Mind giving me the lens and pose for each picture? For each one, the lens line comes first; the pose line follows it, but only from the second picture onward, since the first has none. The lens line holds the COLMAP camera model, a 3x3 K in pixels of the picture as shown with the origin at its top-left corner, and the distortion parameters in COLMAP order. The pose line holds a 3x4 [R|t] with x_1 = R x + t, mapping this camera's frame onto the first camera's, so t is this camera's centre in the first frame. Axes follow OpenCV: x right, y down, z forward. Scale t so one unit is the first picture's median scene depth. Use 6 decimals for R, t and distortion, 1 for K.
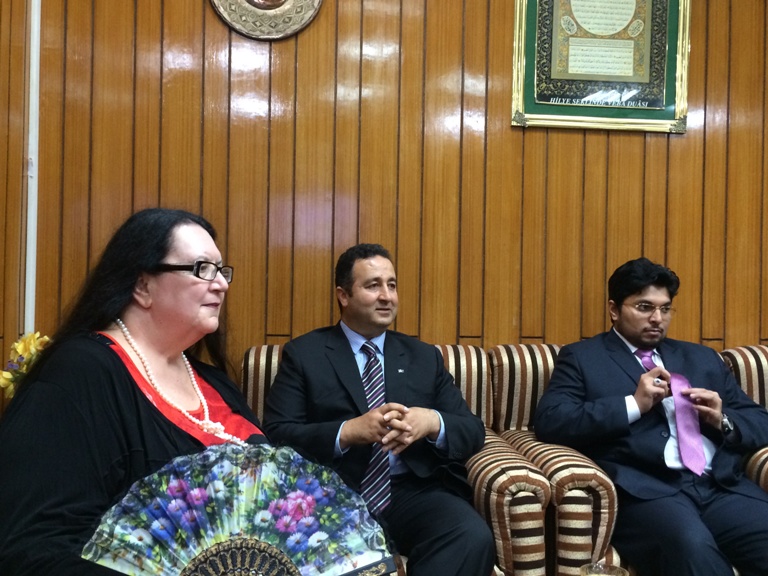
lens RADIAL K [[782.6, 0, 383.0], [0, 782.6, 282.9], [0, 0, 1]] dist [0.059810, 0.000000]
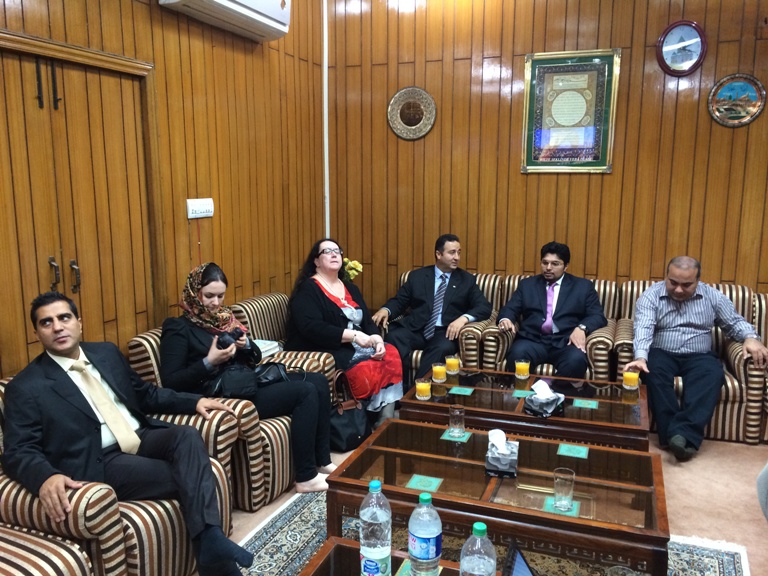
lens RADIAL K [[670.9, 0, 383.9], [0, 670.9, 290.8], [0, 0, 1]] dist [0.001436, -0.000912]
pose [[0.885397, 0.063760, -0.460442, 0.690408], [0.022250, 0.983599, 0.178990, -0.218276], [0.464303, -0.168722, 0.869457, -0.799535]]
